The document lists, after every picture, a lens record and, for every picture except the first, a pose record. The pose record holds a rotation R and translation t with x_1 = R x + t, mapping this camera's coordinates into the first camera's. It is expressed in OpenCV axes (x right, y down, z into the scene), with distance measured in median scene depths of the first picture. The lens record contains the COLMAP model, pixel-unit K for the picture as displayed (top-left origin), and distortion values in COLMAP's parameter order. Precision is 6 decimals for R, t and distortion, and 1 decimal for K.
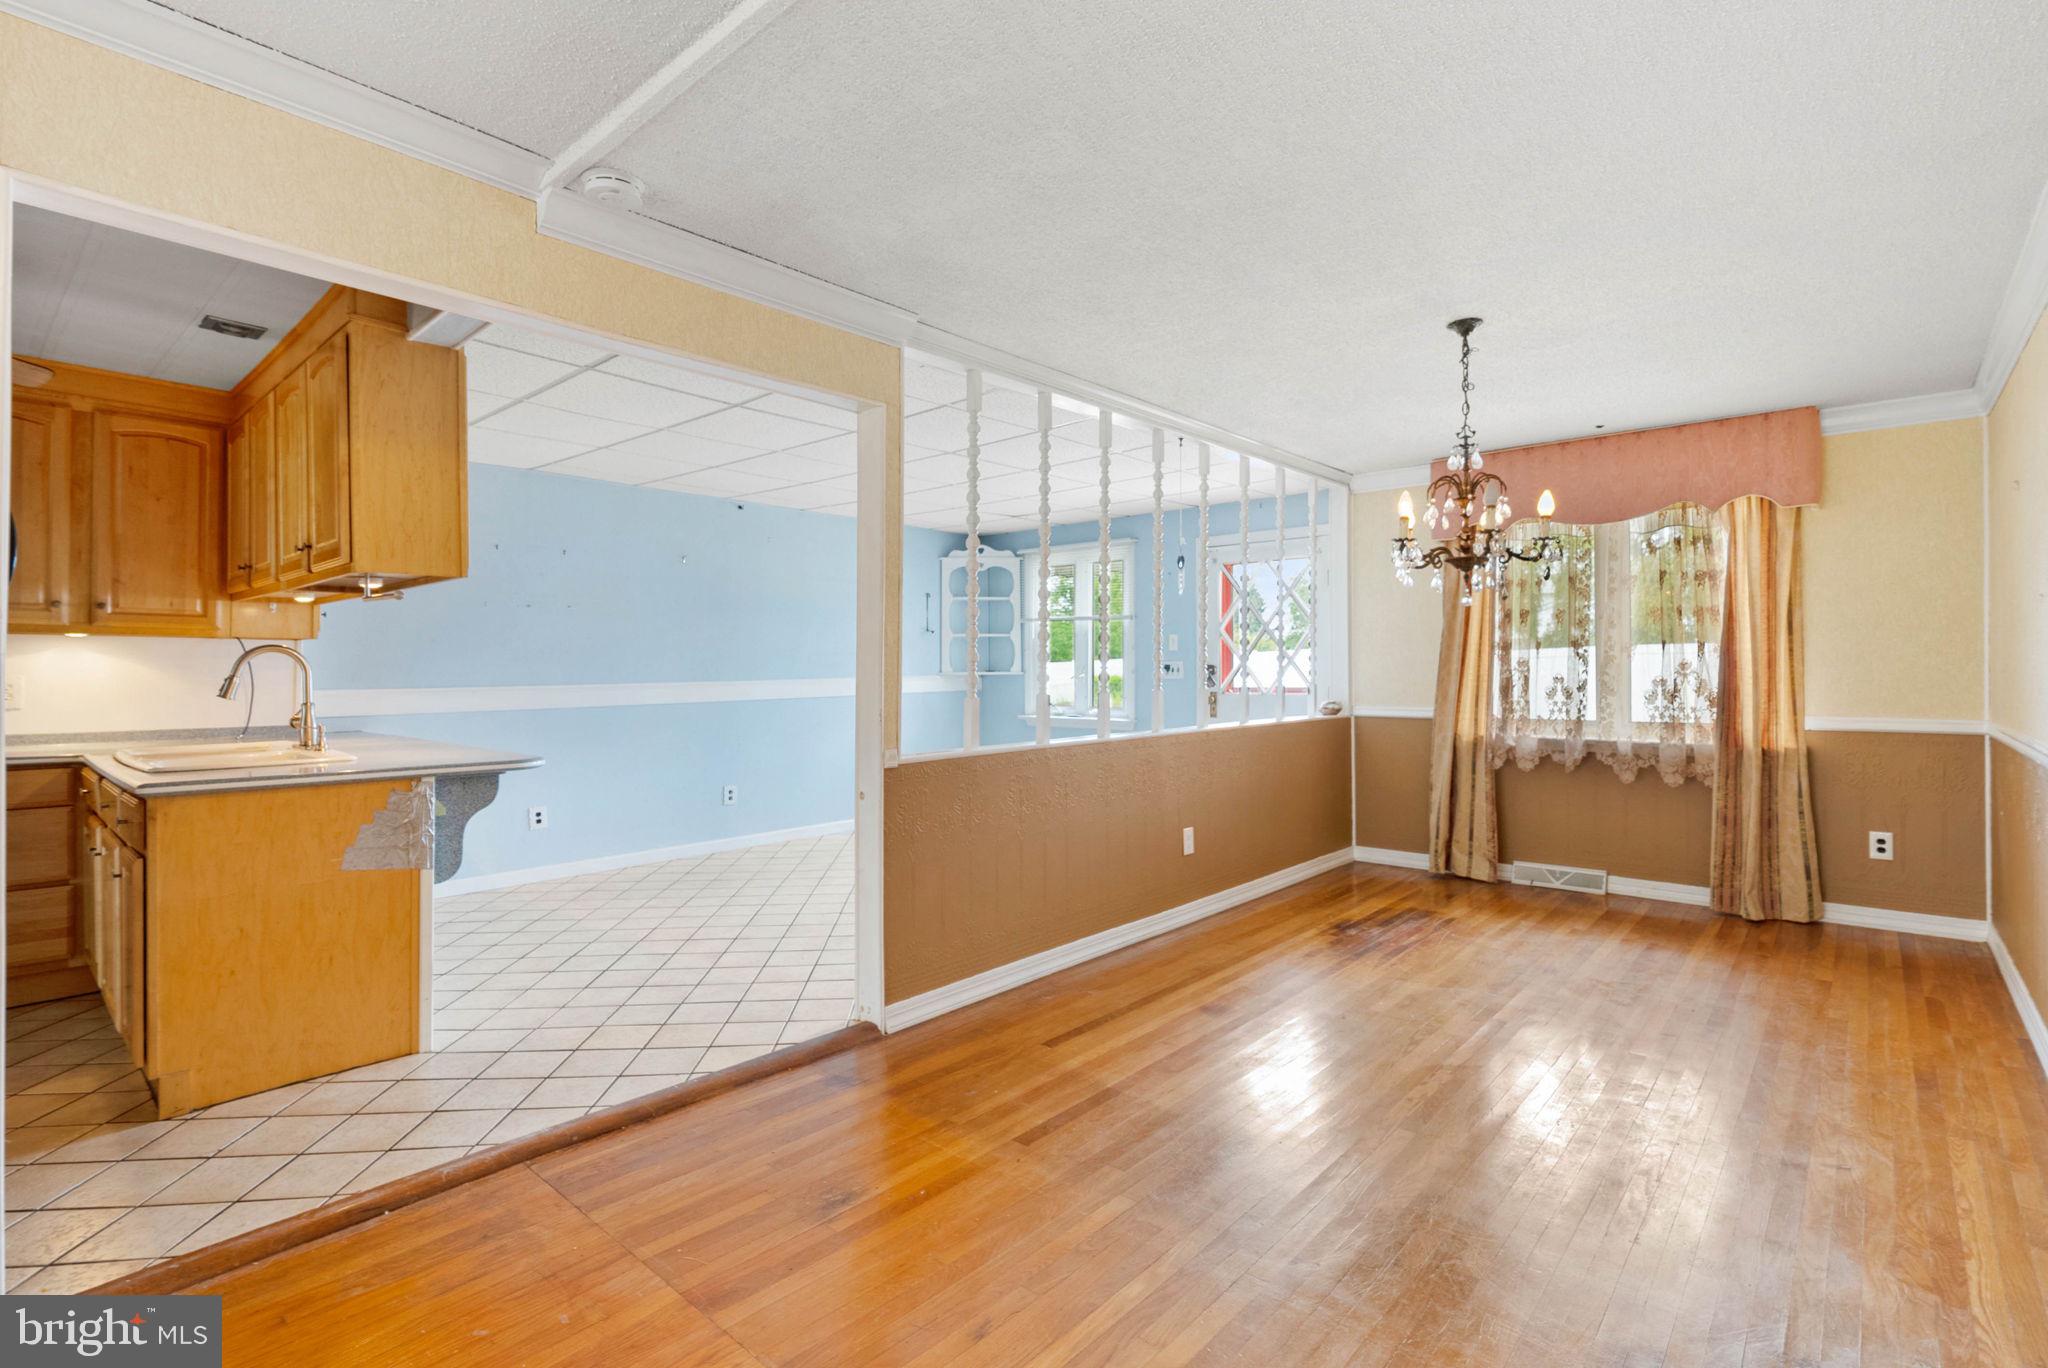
lens RADIAL K [[950.4, 0, 1043.4], [0, 950.4, 670.6], [0, 0, 1]] dist [-0.002386, -0.000316]
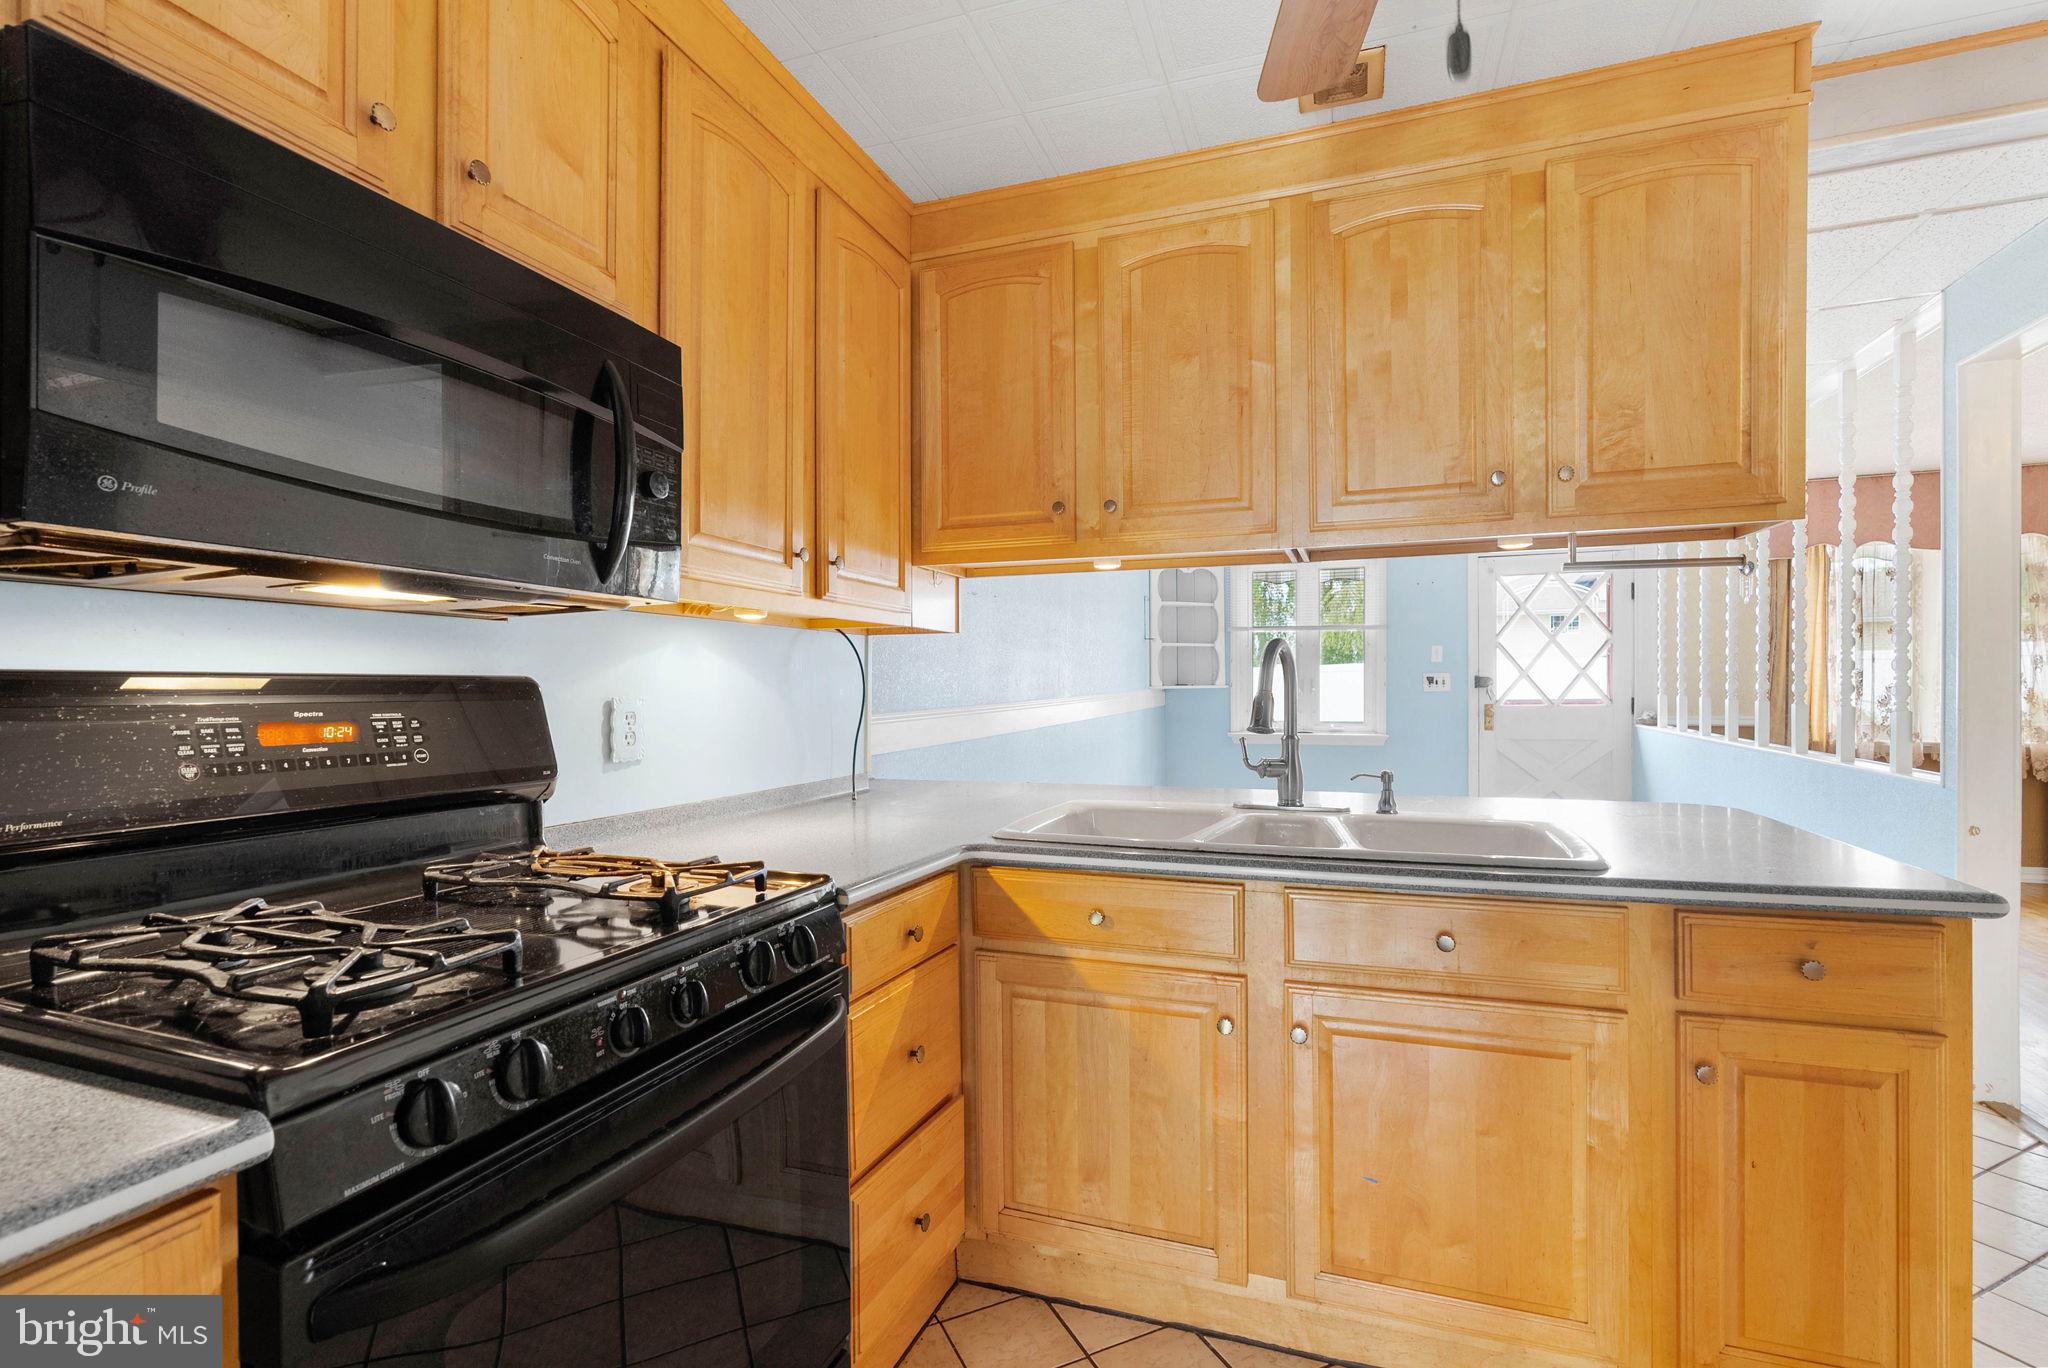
lens RADIAL K [[926.0, 0, 1024.0], [0, 926.0, 684.0], [0, 0, 1]] dist [-0.017169, -0.000068]
pose [[0.936877, -0.003998, 0.349636, -1.069872], [0.005180, 0.999984, -0.002448, 0.001586], [-0.349621, 0.004105, 0.936882, 0.478257]]
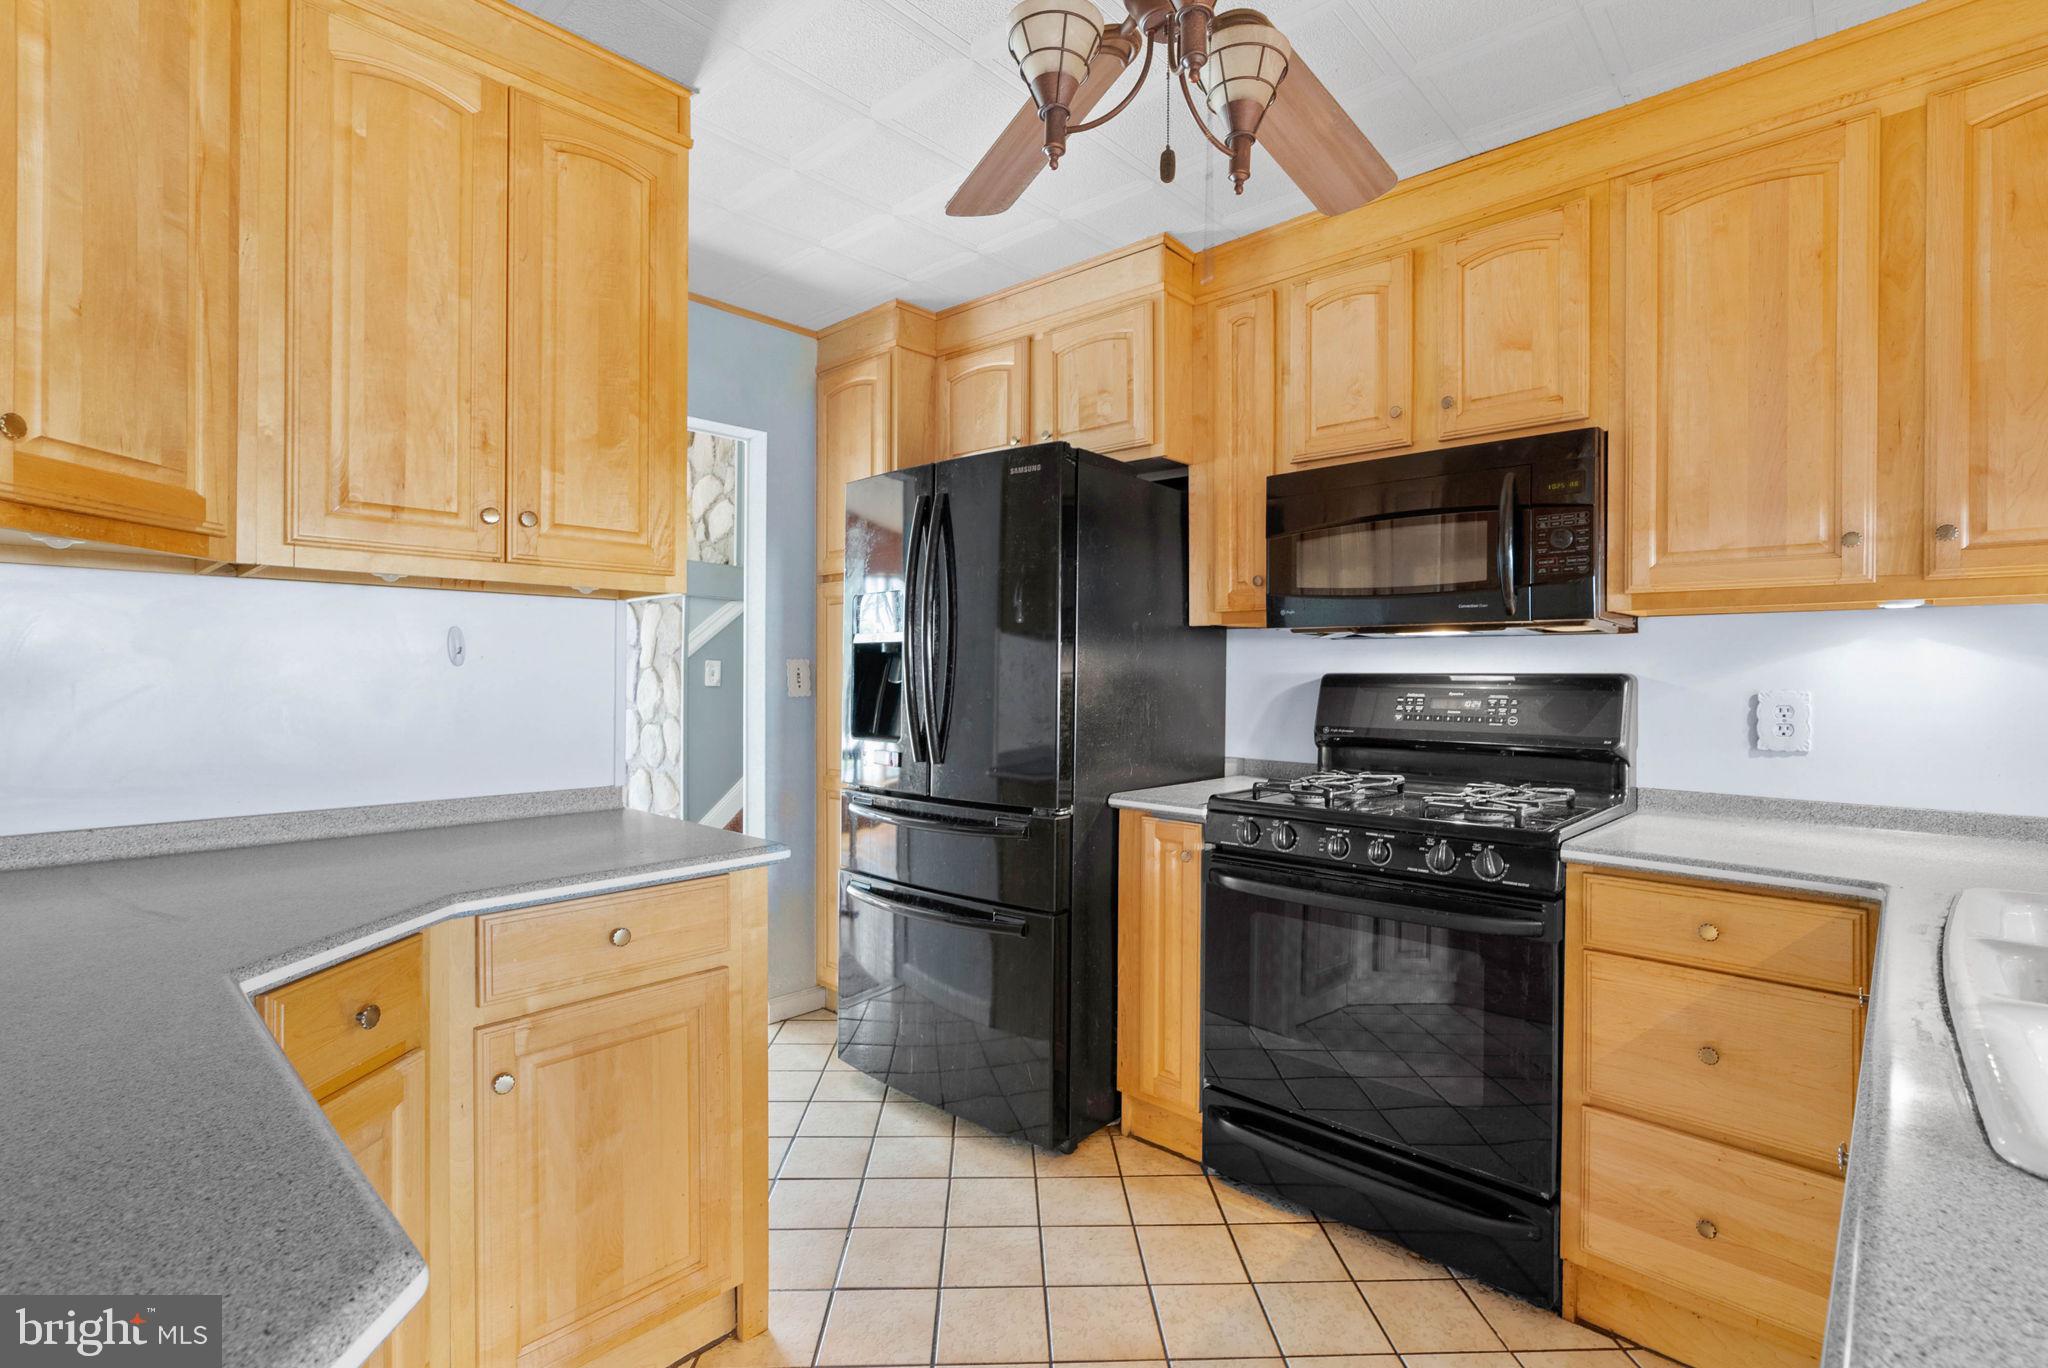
lens RADIAL K [[950.4, 0, 1043.4], [0, 950.4, 670.6], [0, 0, 1]] dist [-0.002386, -0.000316]
pose [[-0.022245, -0.008658, -0.999715, -0.546960], [-0.004026, 0.999955, -0.008570, 0.000571], [0.999744, 0.003834, -0.022278, 0.592525]]
